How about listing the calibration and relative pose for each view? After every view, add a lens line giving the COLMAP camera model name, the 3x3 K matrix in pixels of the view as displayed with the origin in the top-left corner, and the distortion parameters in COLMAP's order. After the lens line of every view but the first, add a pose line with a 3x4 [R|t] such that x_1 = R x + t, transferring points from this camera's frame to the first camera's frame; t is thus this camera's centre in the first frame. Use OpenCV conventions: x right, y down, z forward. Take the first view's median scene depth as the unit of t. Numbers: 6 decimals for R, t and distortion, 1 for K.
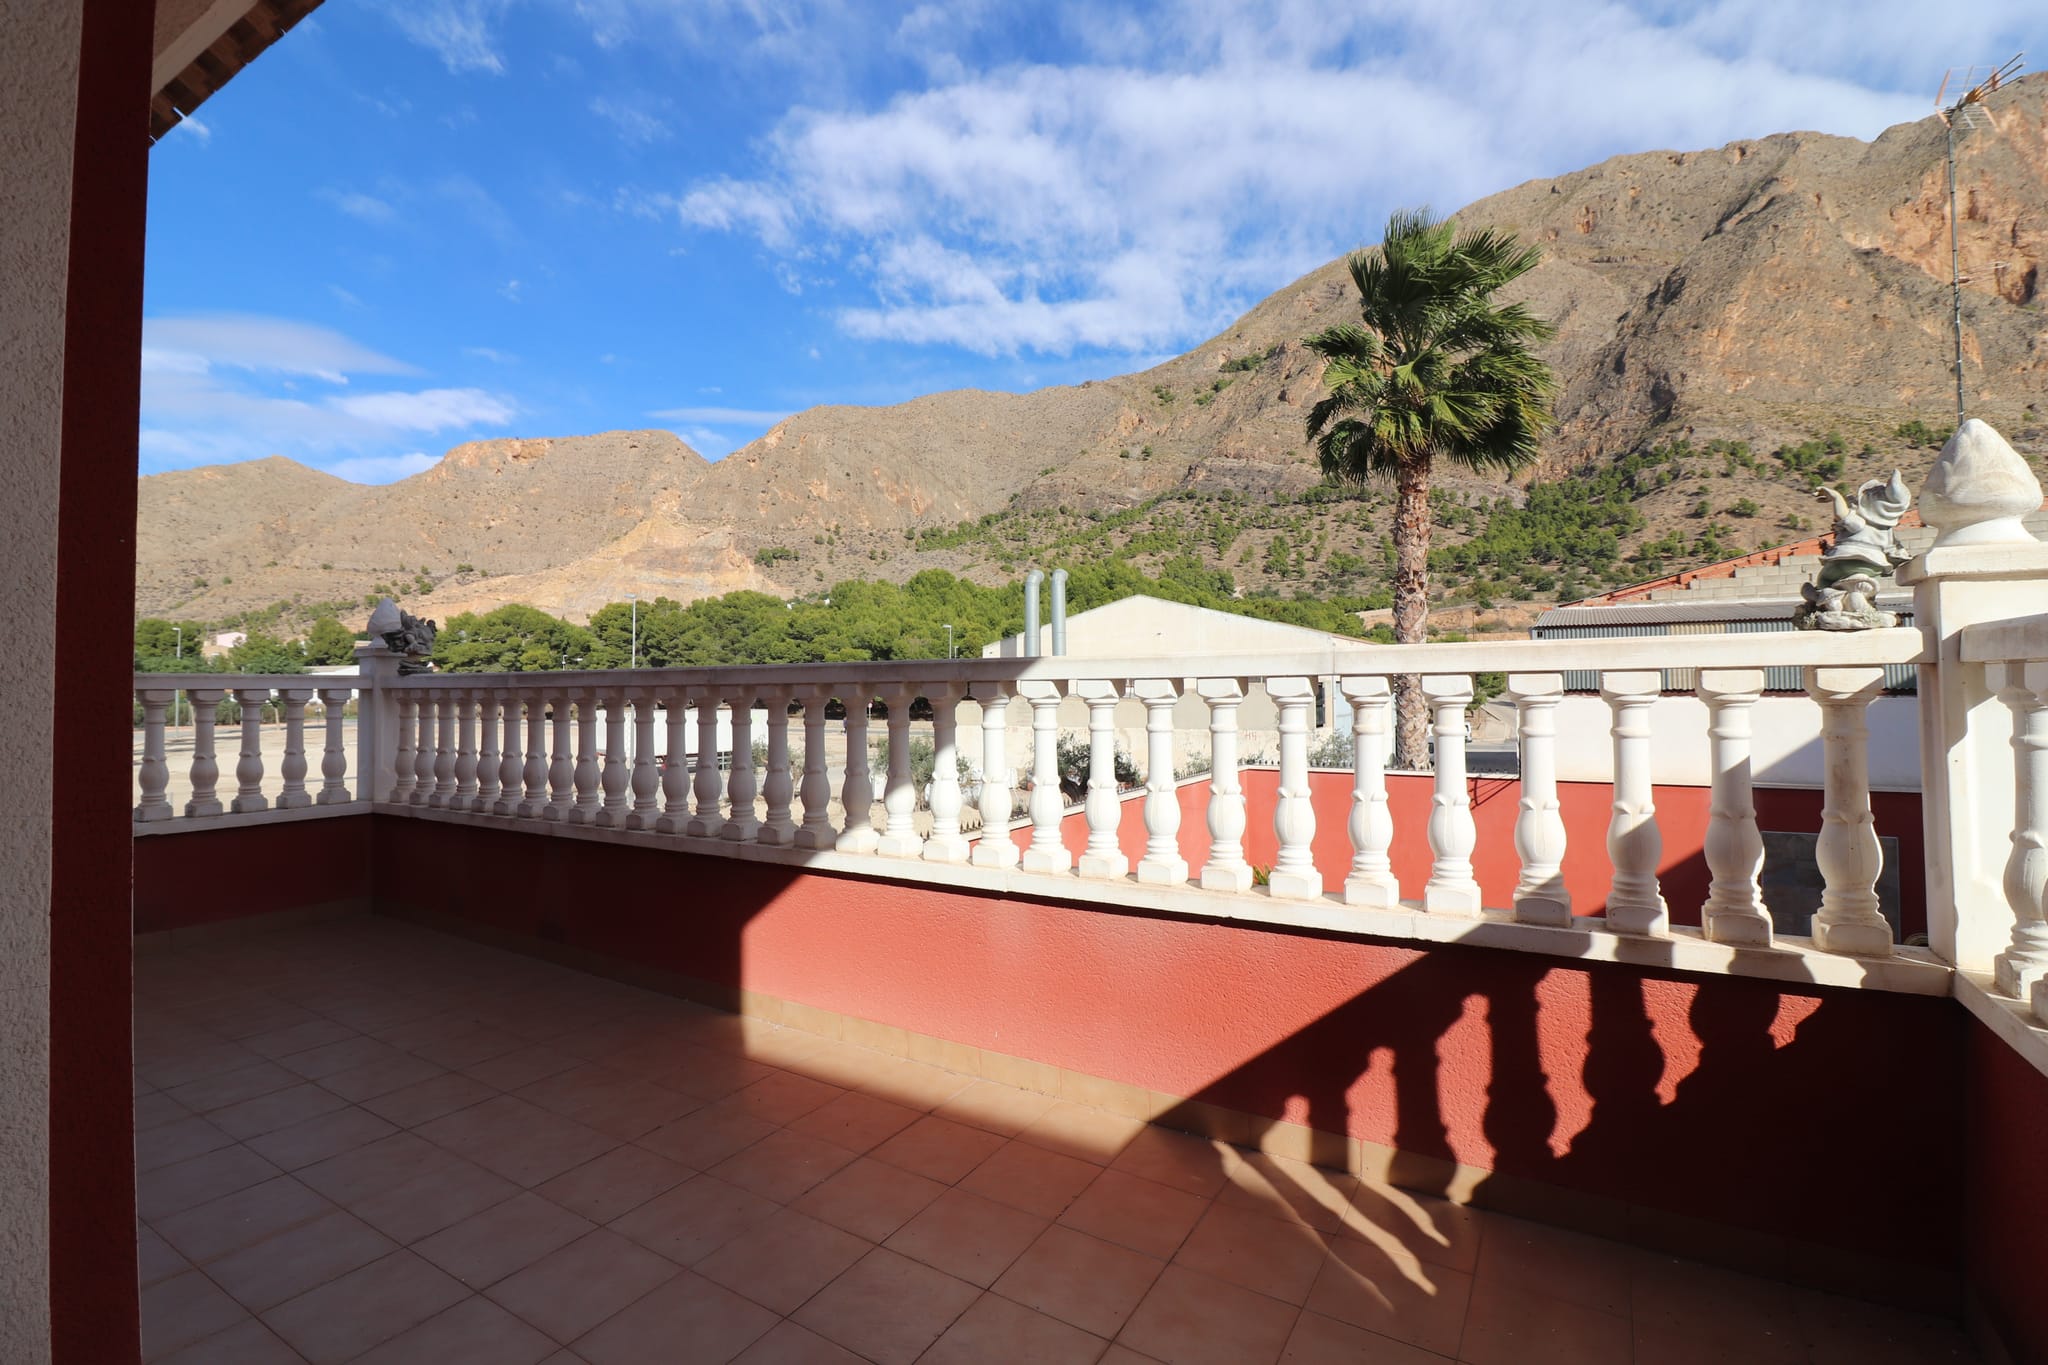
lens RADIAL K [[960.7, 0, 994.7], [0, 960.7, 668.2], [0, 0, 1]] dist [-0.015813, -0.004378]
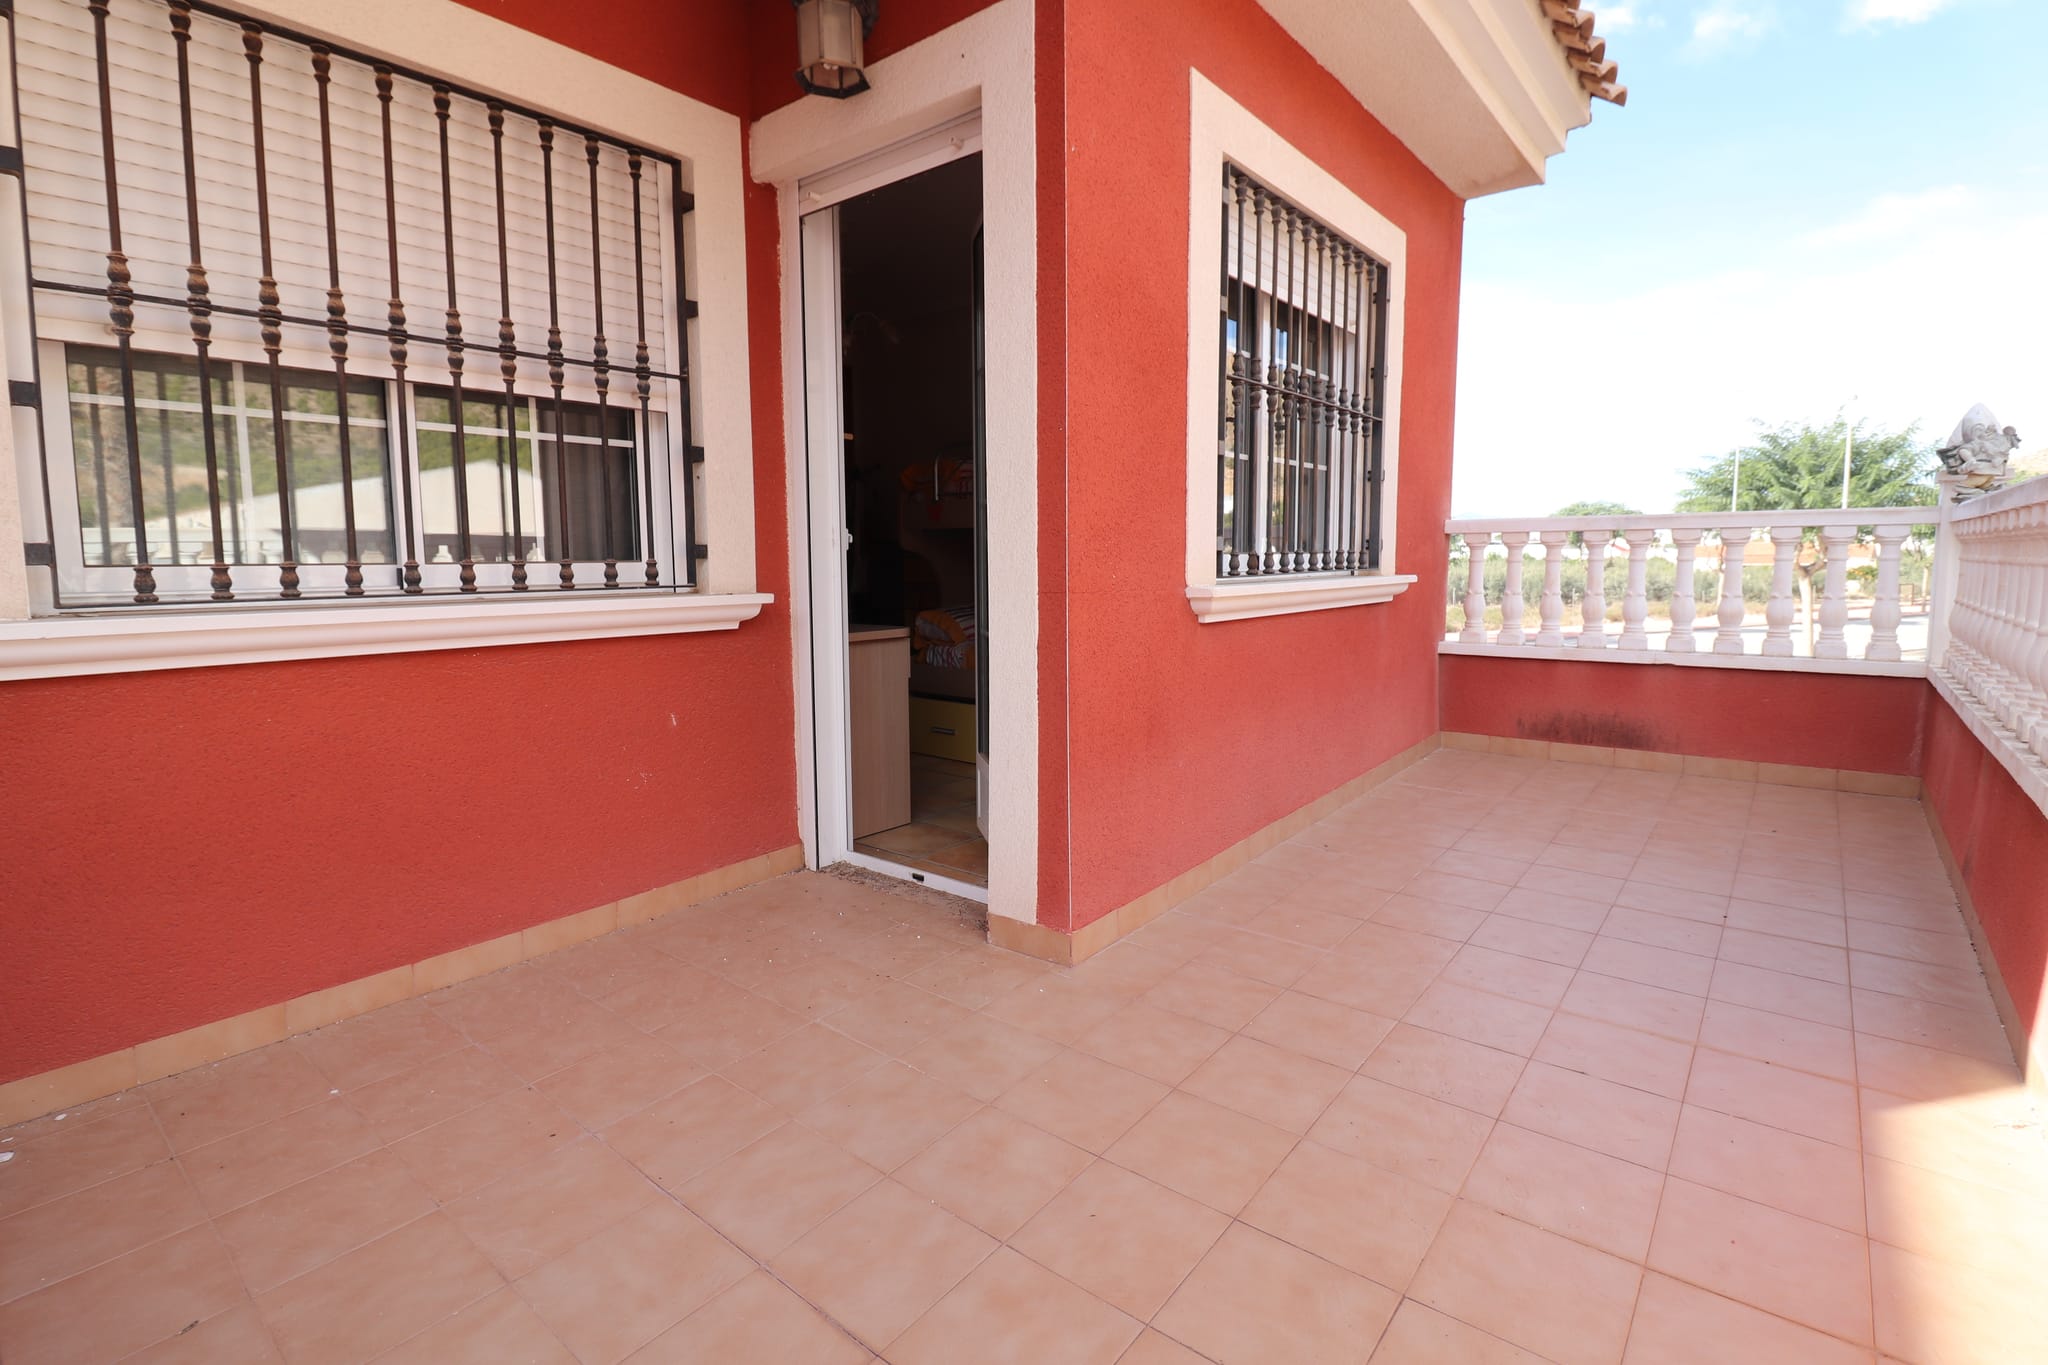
lens RADIAL K [[960.7, 0, 1029.8], [0, 960.7, 664.5], [0, 0, 1]] dist [-0.015813, -0.004378]
pose [[-0.128606, 0.114359, -0.985080, 0.421115], [0.032128, 0.993288, 0.111117, 0.048595], [0.991175, -0.017359, -0.131417, 0.642814]]
